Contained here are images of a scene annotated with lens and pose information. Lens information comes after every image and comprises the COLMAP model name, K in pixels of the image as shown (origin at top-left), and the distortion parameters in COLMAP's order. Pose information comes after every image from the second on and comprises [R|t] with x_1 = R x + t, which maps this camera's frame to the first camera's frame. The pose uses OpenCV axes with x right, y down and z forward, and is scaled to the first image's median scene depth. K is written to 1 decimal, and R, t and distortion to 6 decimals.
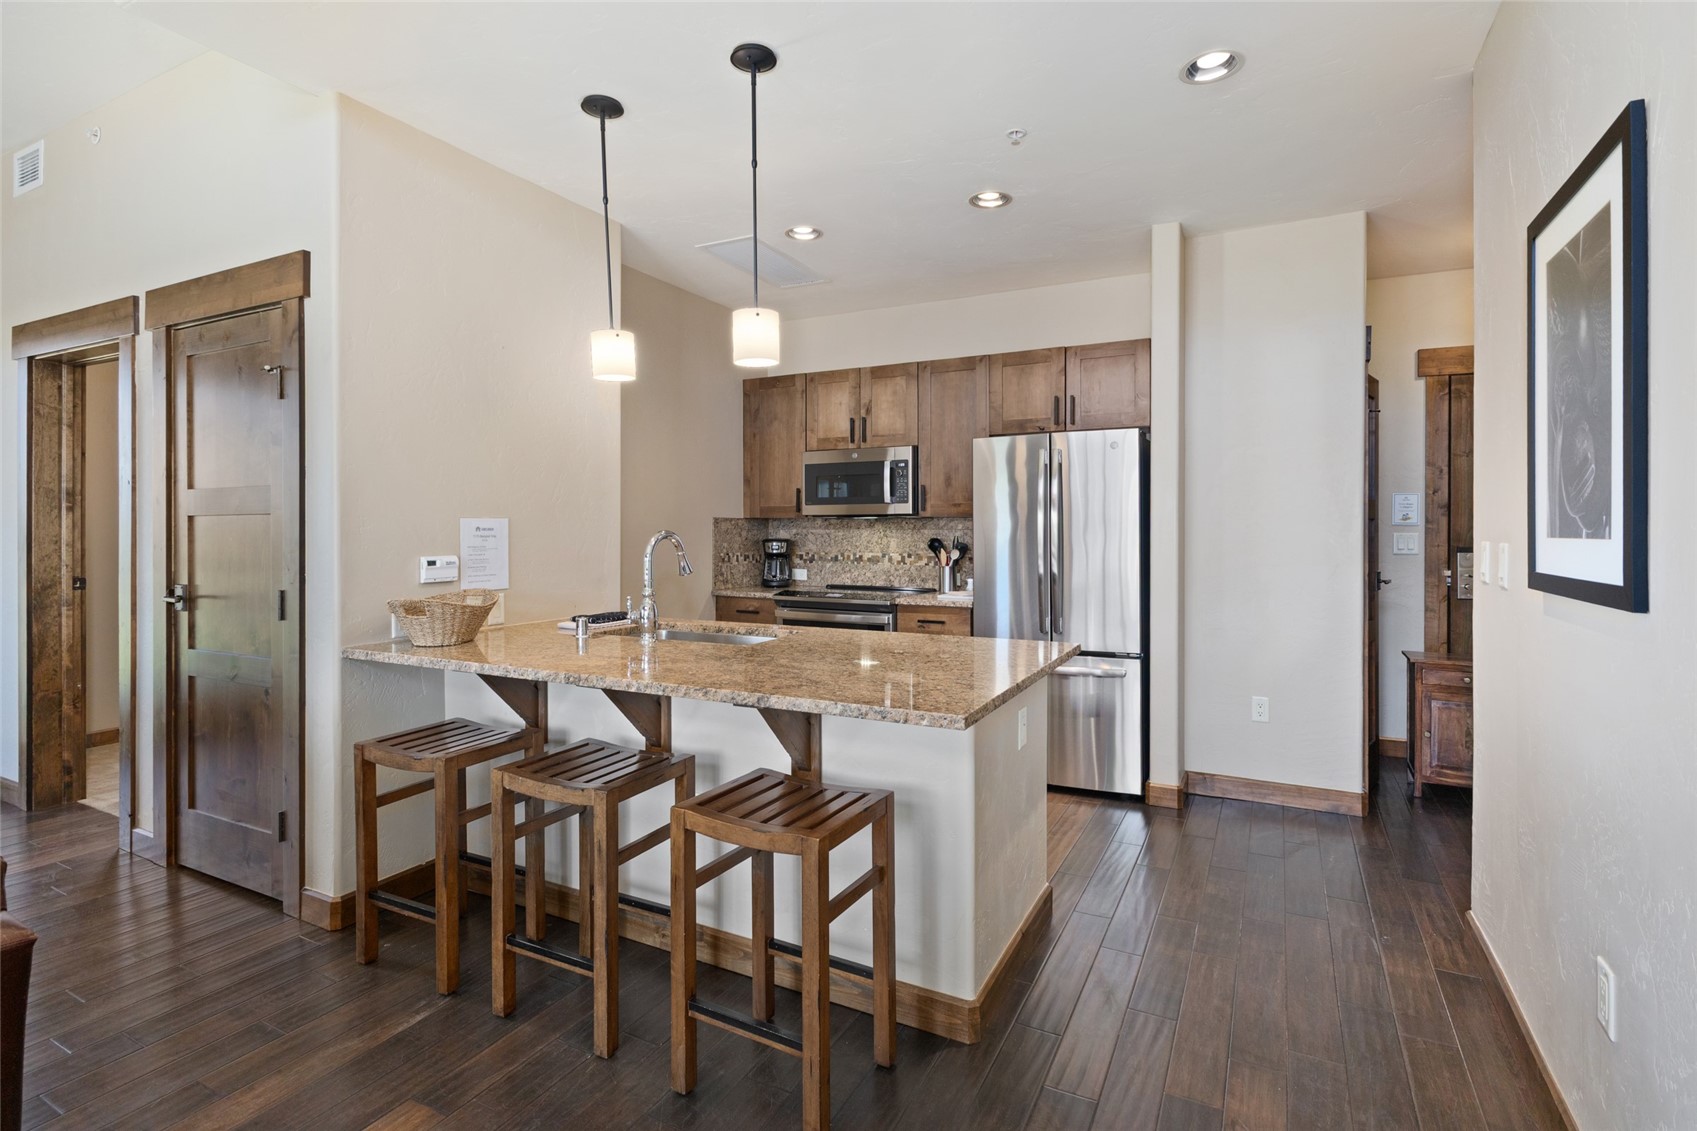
lens RADIAL K [[821.8, 0, 848.0], [0, 821.8, 532.0], [0, 0, 1]] dist [0.000148, -0.000090]
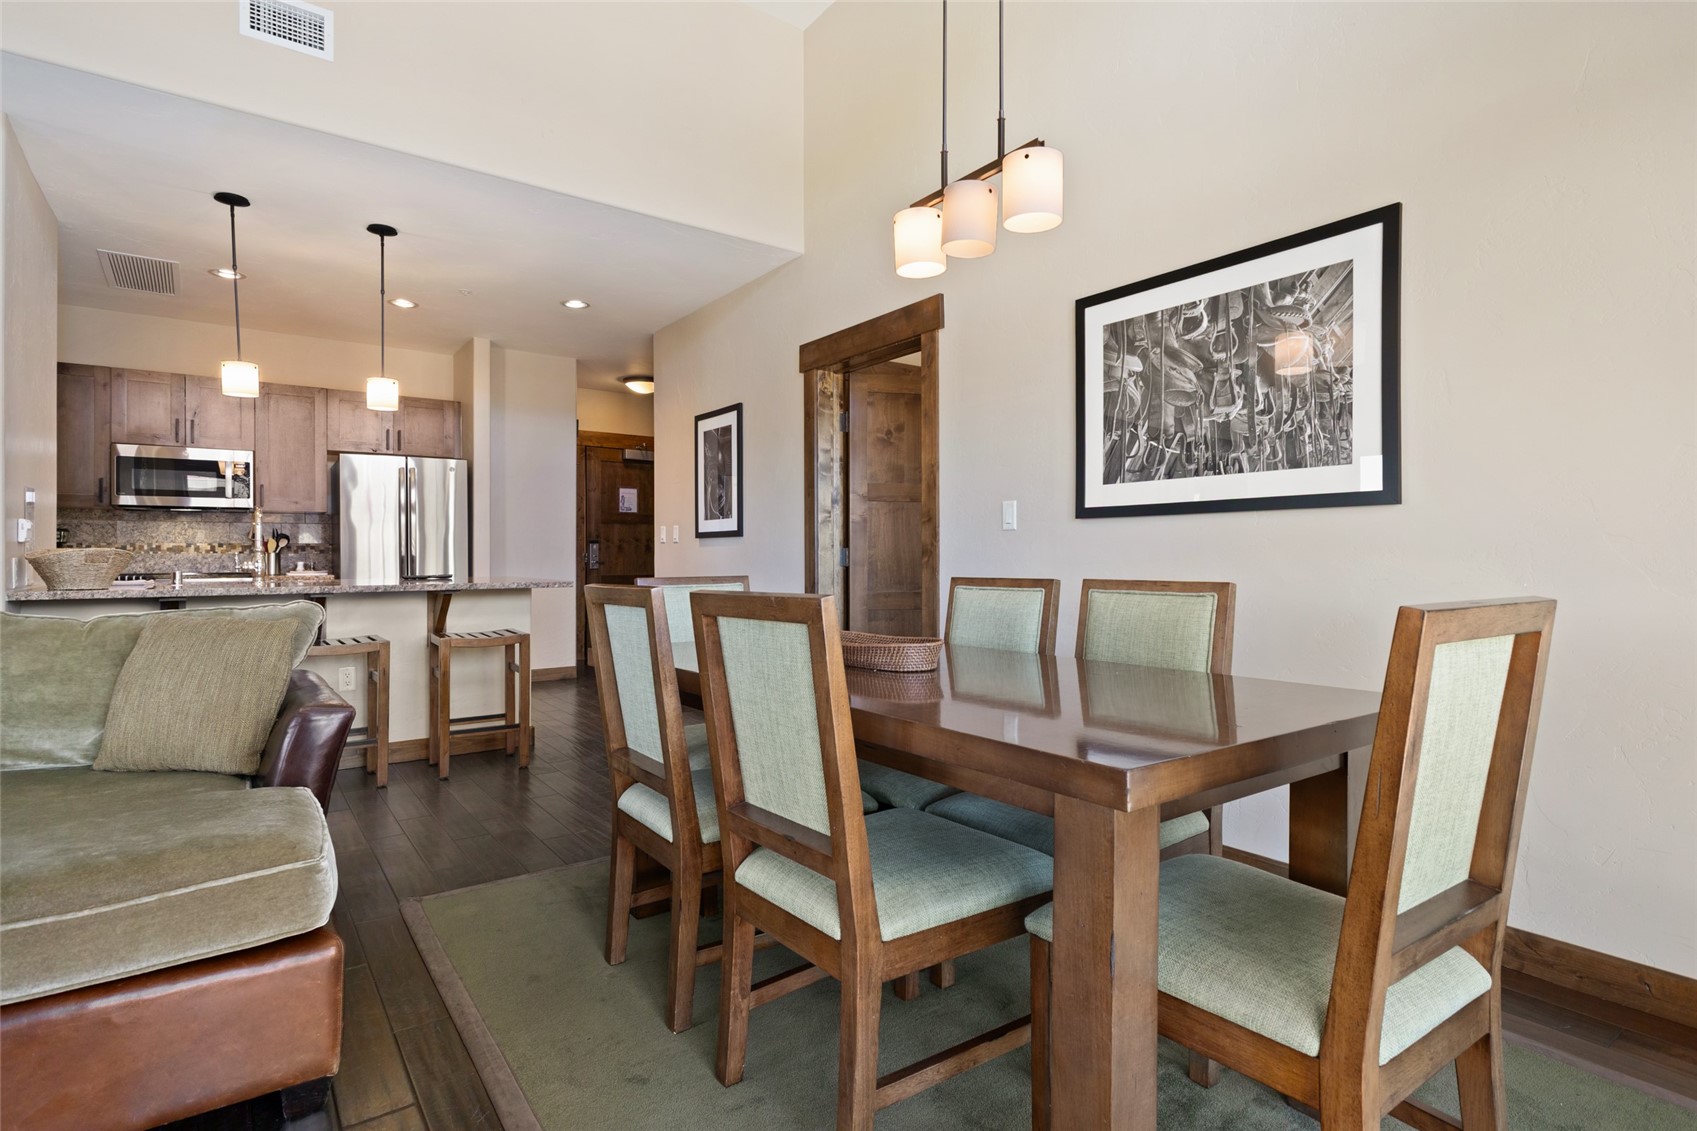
lens RADIAL K [[854.3, 0, 850.6], [0, 854.3, 555.3], [0, 0, 1]] dist [0.002371, 0.000774]
pose [[0.440623, -0.002308, 0.897689, -0.613278], [0.006160, 0.999981, -0.000452, 0.049507], [-0.897671, 0.005729, 0.440629, -0.308981]]
